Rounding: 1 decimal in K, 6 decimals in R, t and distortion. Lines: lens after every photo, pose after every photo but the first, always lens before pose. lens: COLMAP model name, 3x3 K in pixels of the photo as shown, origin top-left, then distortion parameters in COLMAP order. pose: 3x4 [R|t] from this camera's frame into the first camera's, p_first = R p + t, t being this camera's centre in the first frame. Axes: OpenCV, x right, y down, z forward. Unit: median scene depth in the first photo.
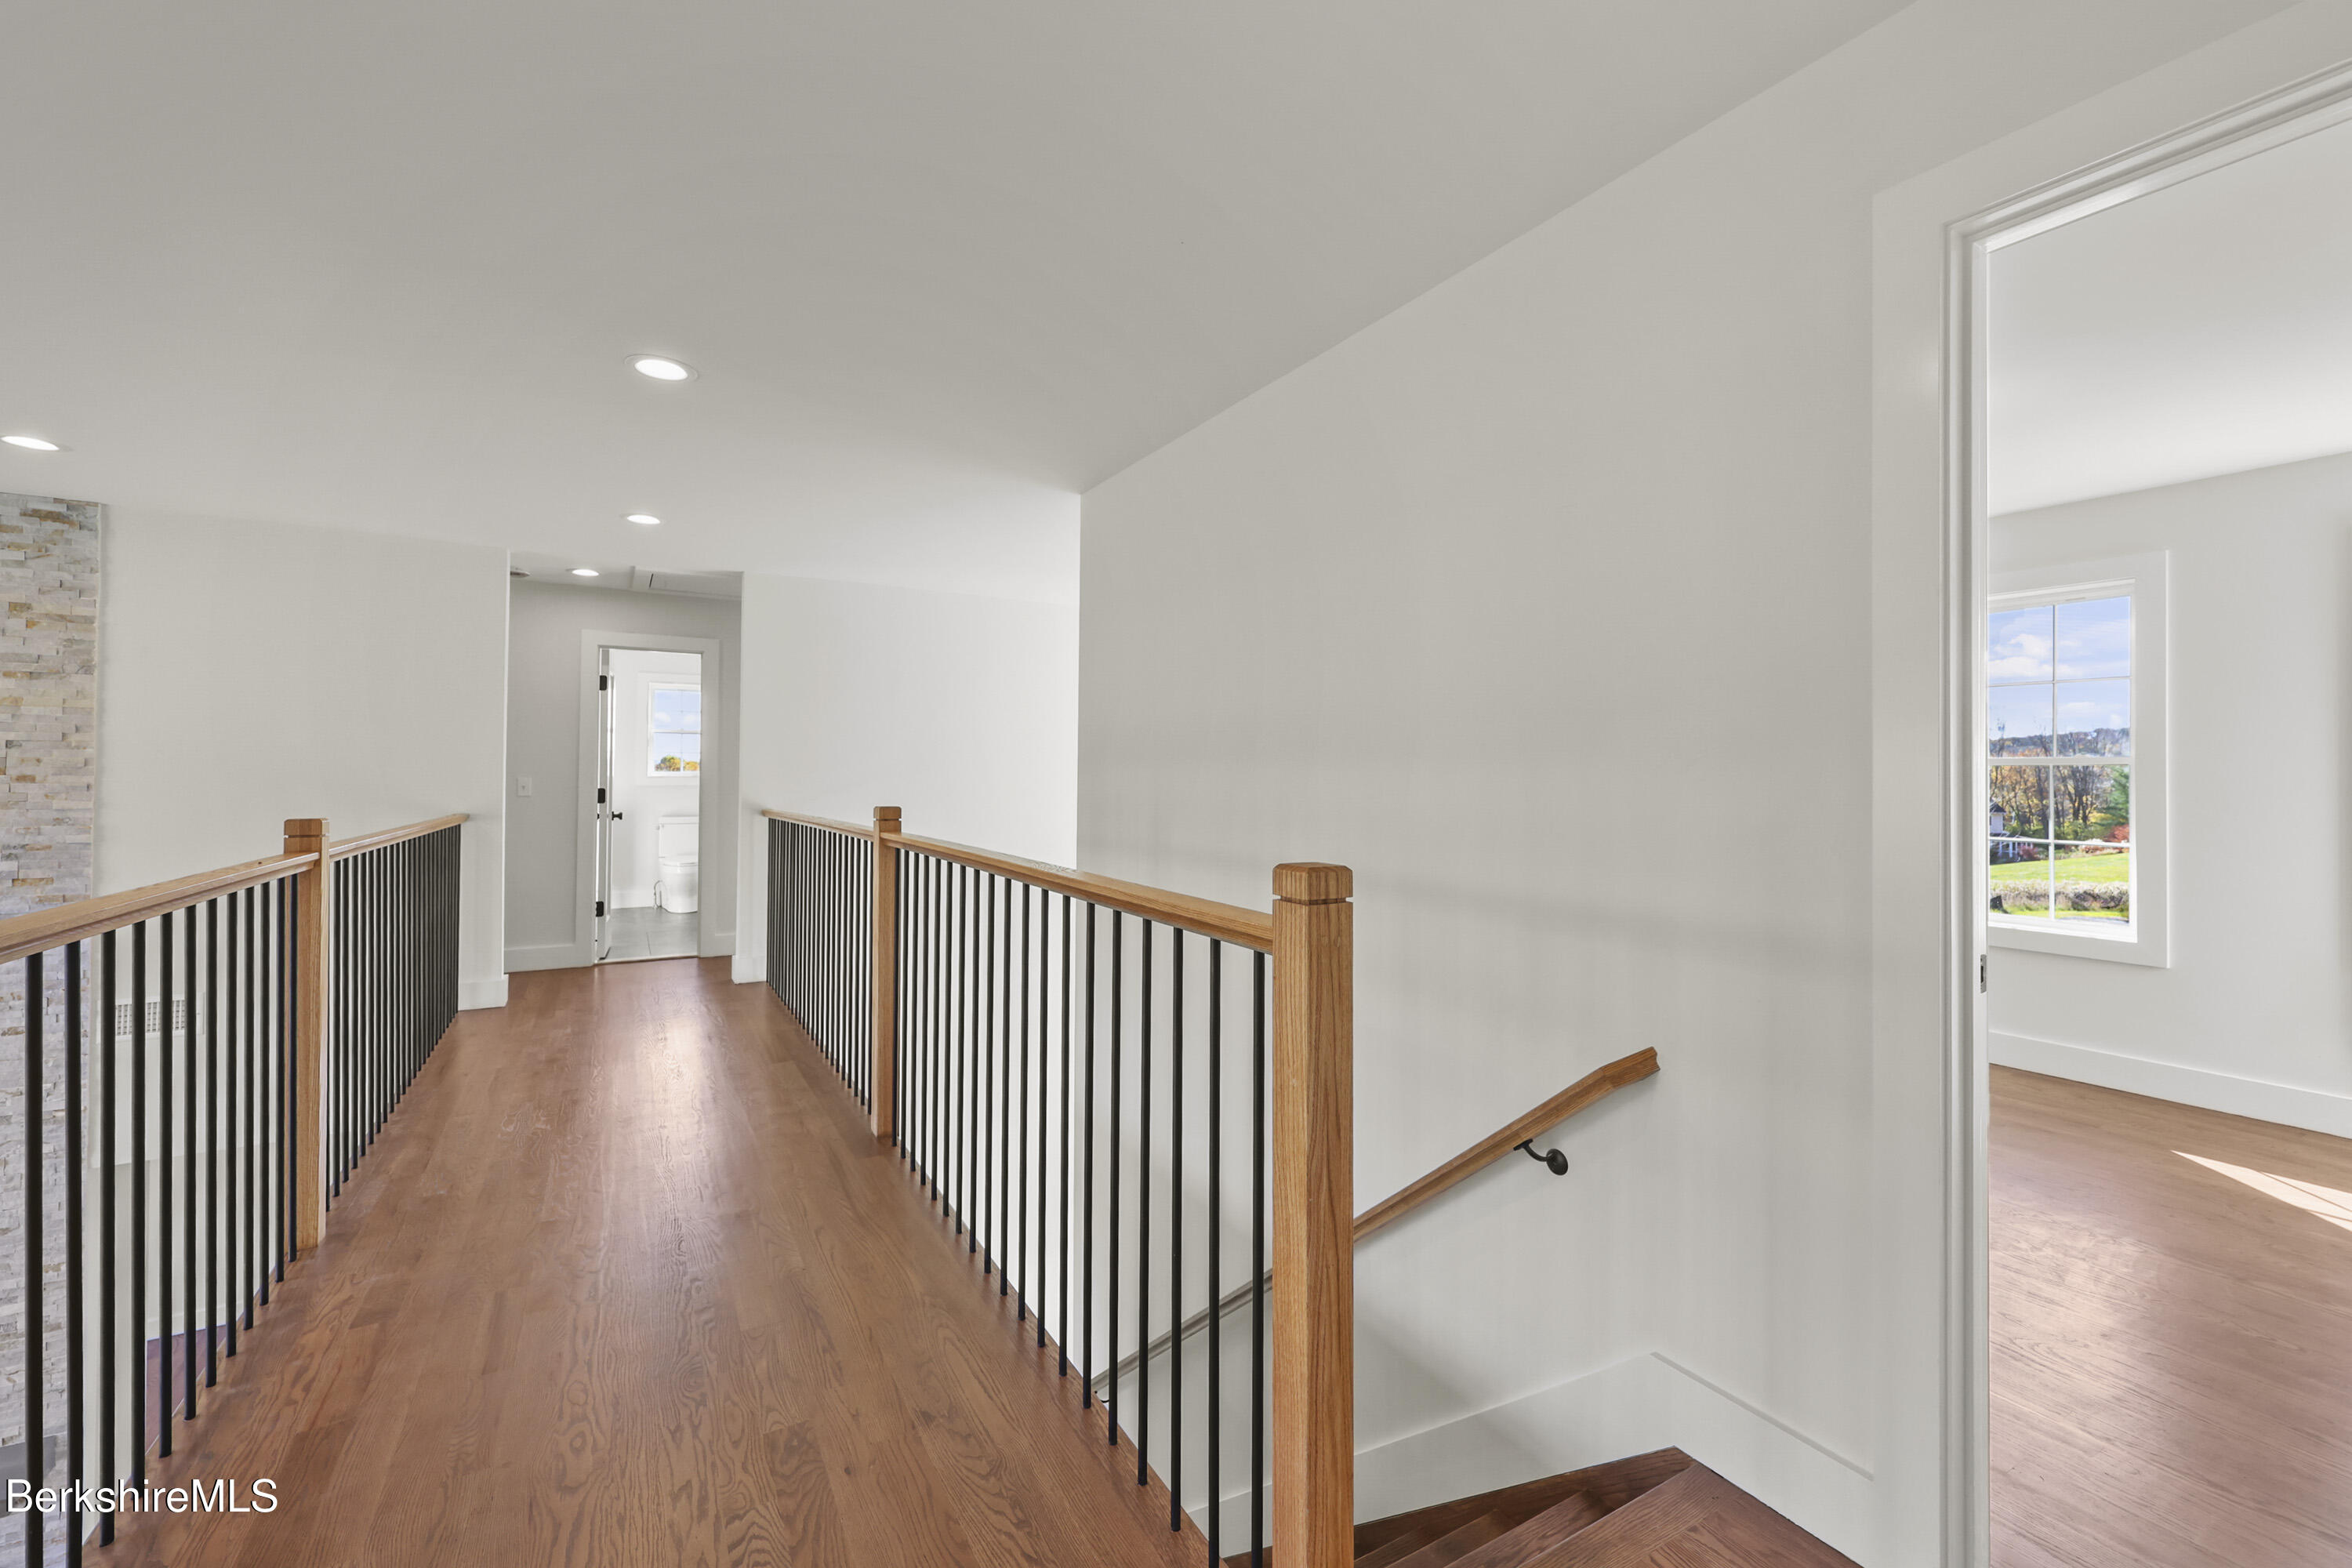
lens RADIAL K [[967.8, 0, 1174.4], [0, 967.8, 765.6], [0, 0, 1]] dist [-0.000353, -0.000289]
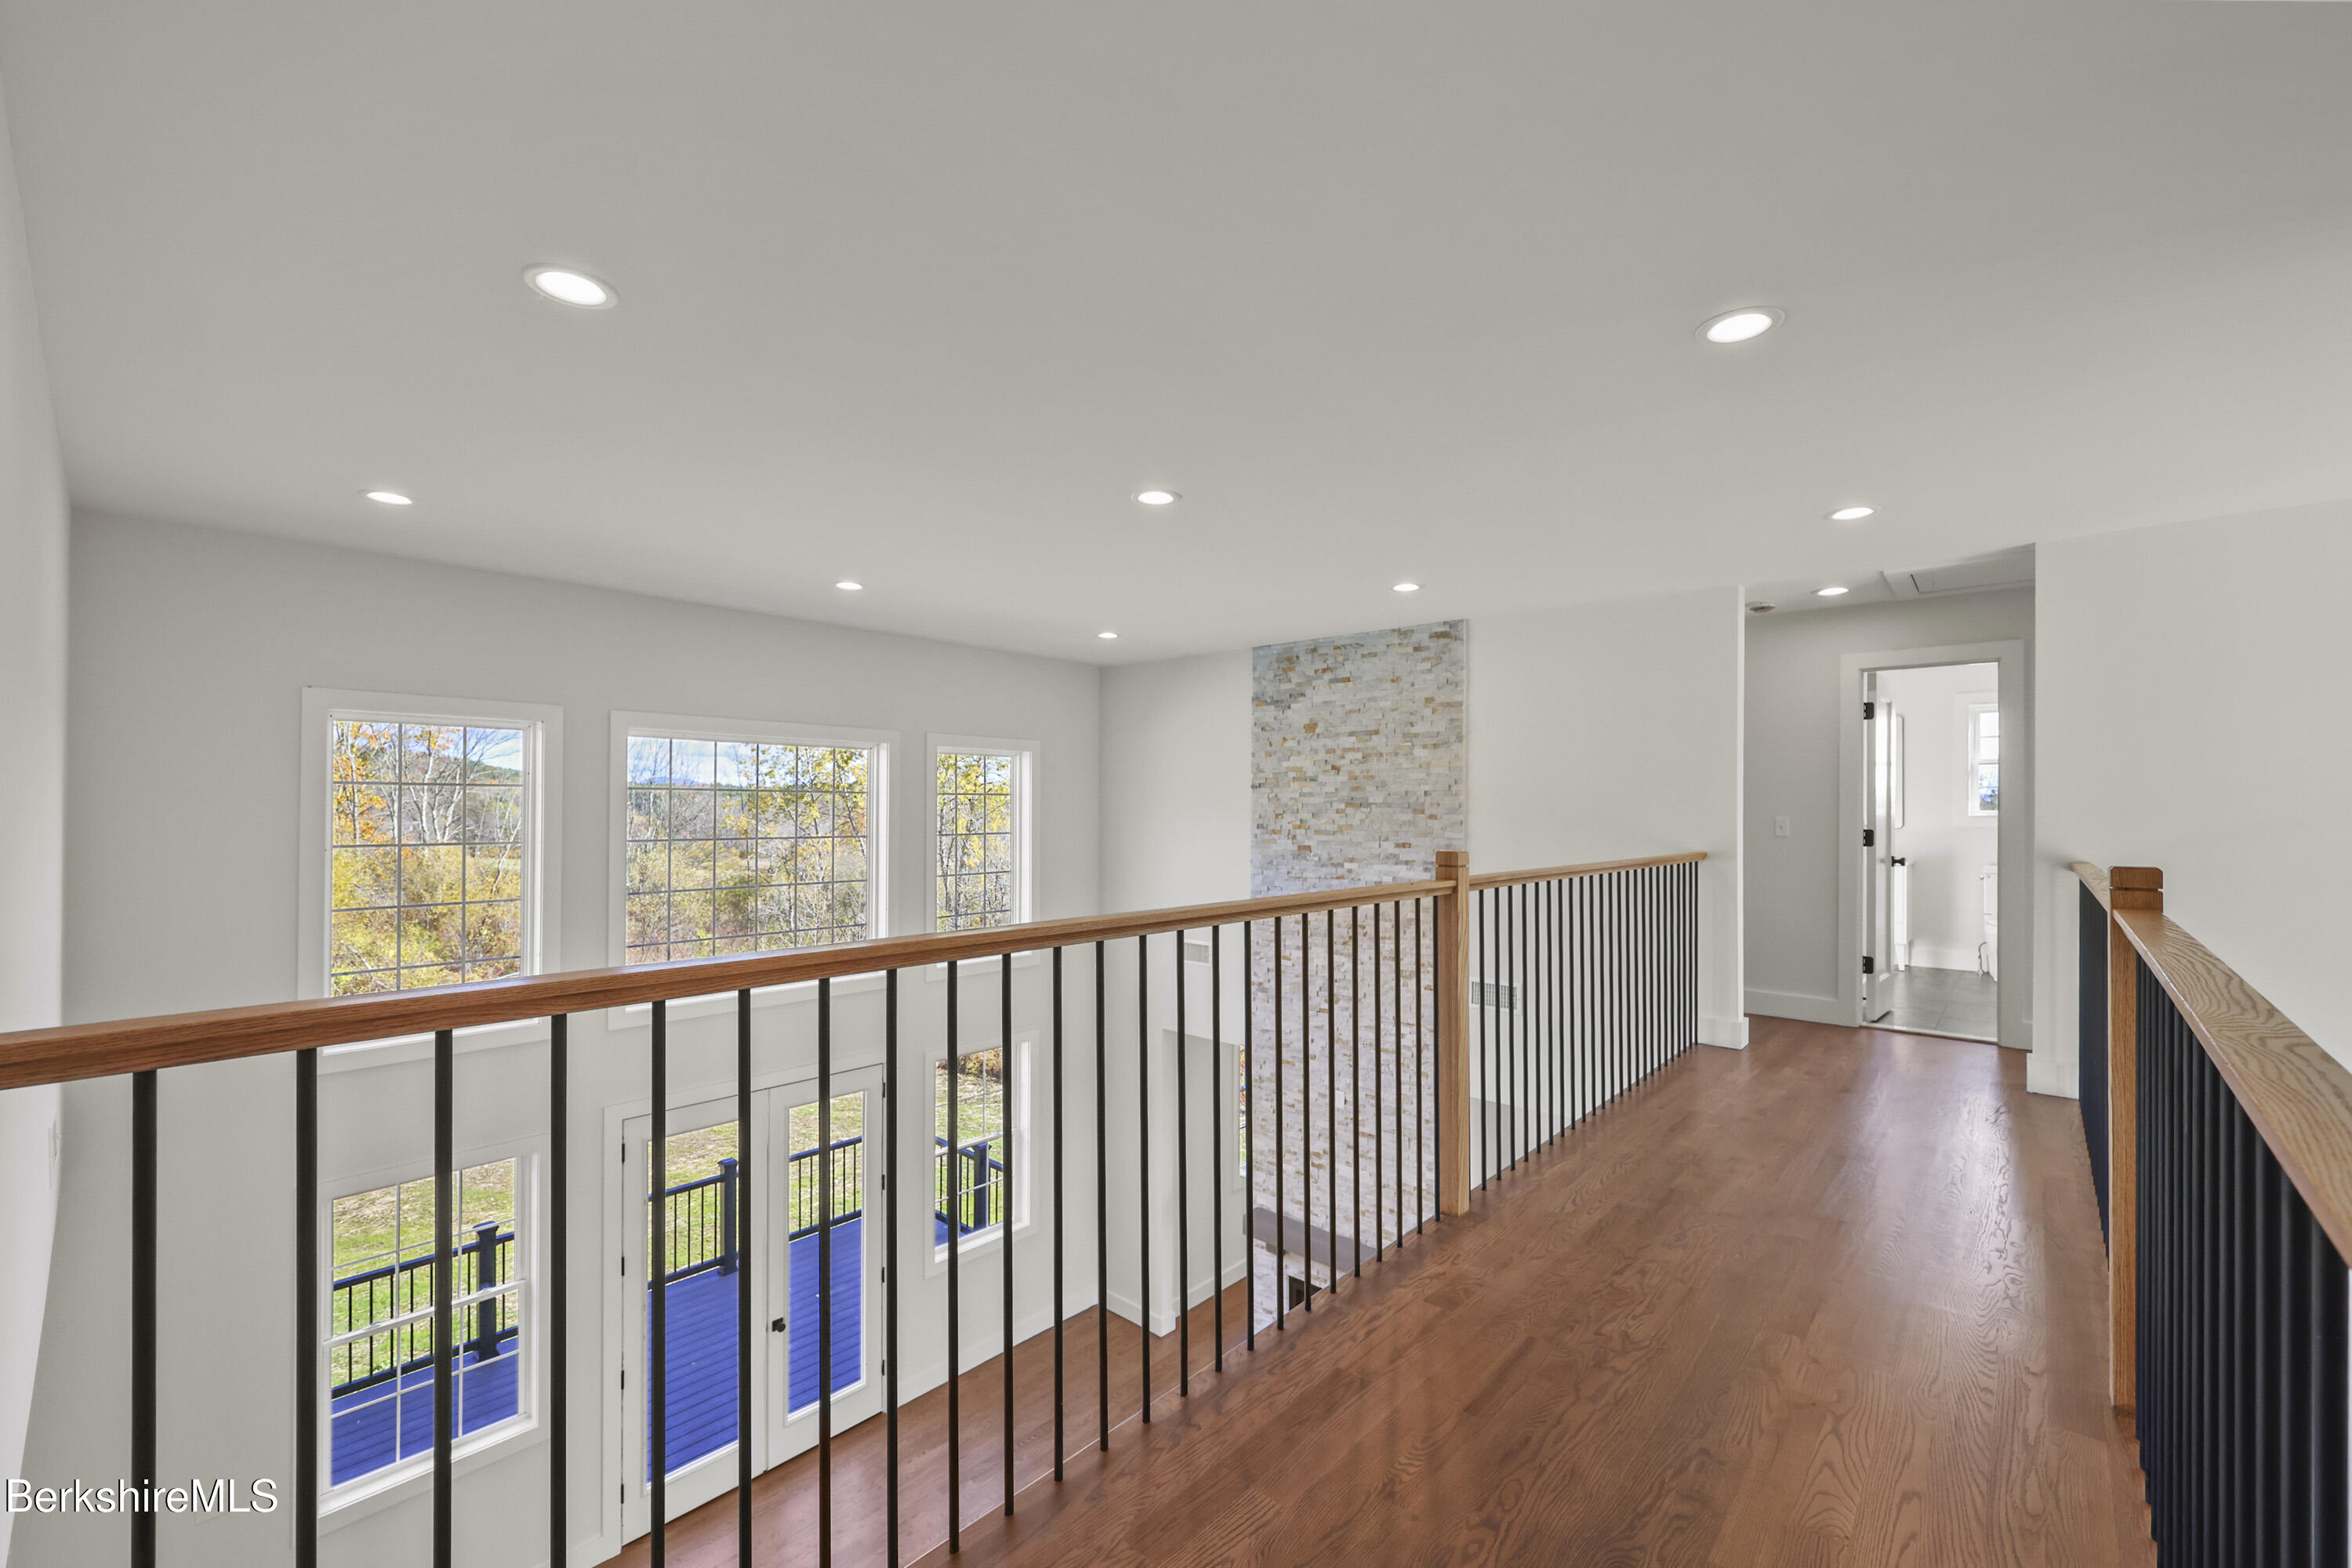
lens RADIAL K [[949.7, 0, 1178.1], [0, 949.7, 808.2], [0, 0, 1]] dist [0.000266, 0.000032]
pose [[0.308820, -0.005487, -0.951105, 0.099712], [0.009080, 0.999955, -0.002820, 0.001564], [0.951077, -0.007765, 0.308856, 0.303831]]
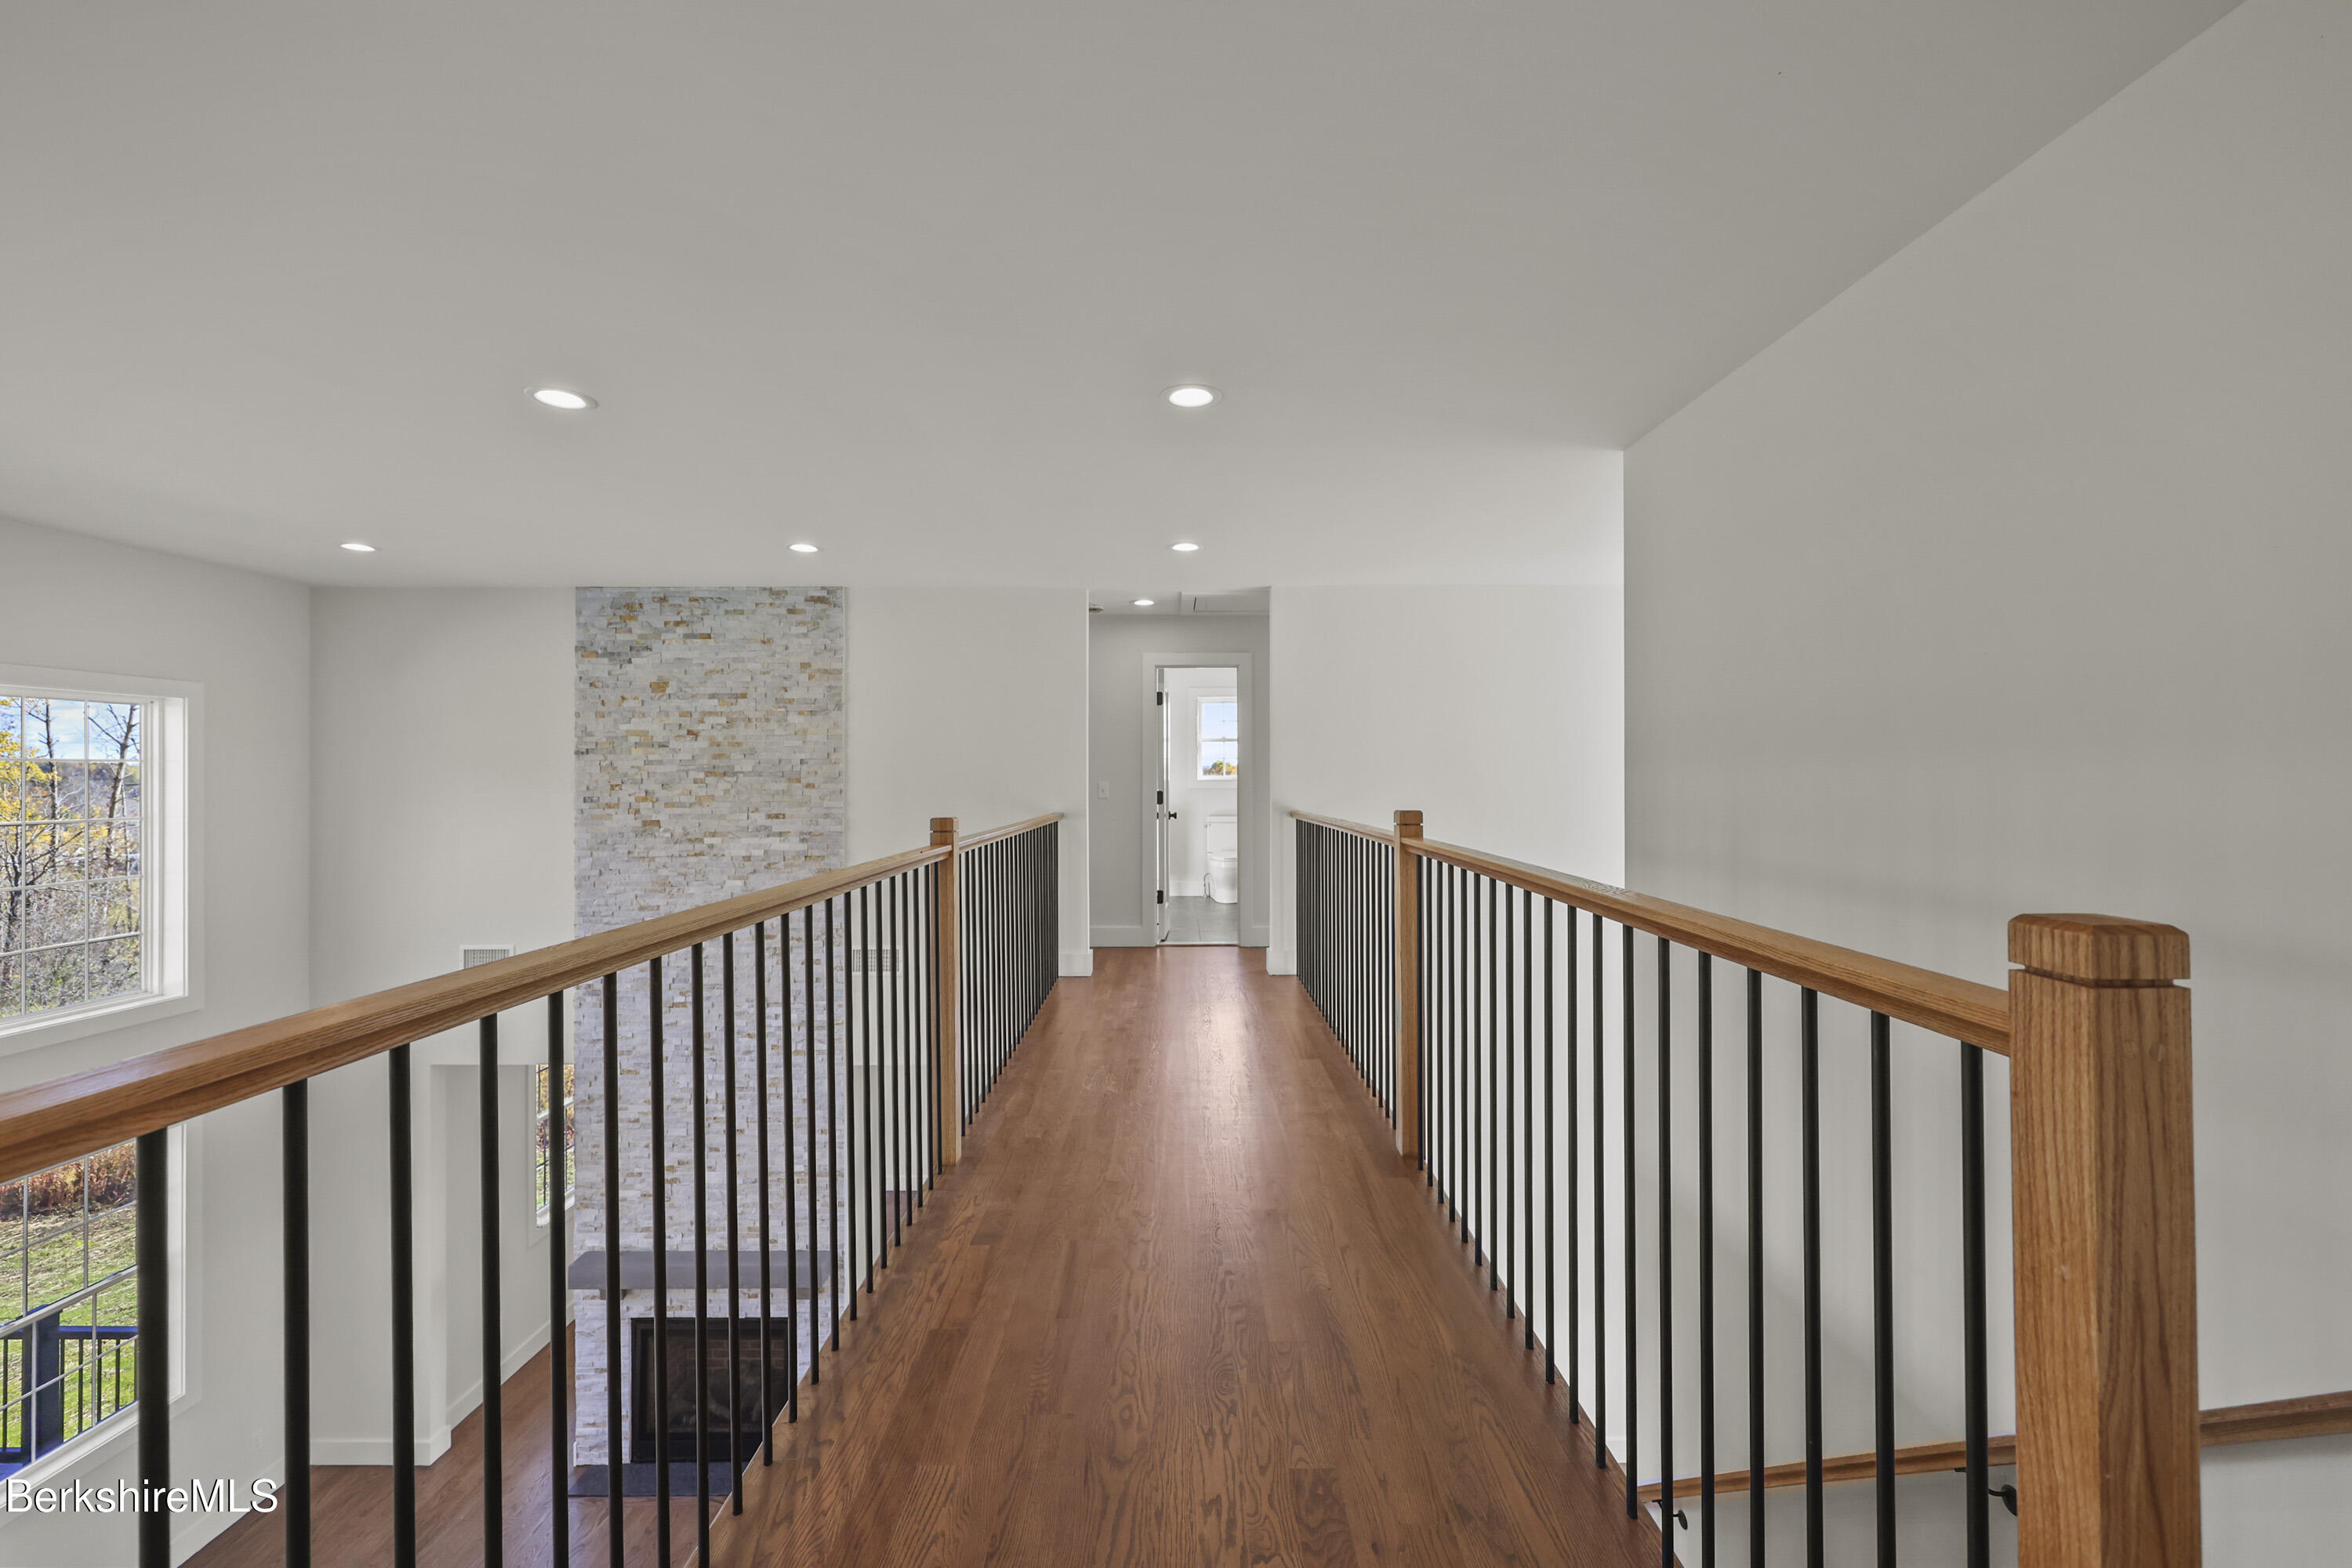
lens RADIAL K [[955.9, 0, 1171.2], [0, 955.9, 773.6], [0, 0, 1]] dist [-0.000990, -0.000008]
pose [[0.862294, -0.011736, -0.506273, -0.025851], [0.015252, 0.999880, 0.002800, -0.000240], [0.506179, -0.010137, 0.862369, 0.088083]]
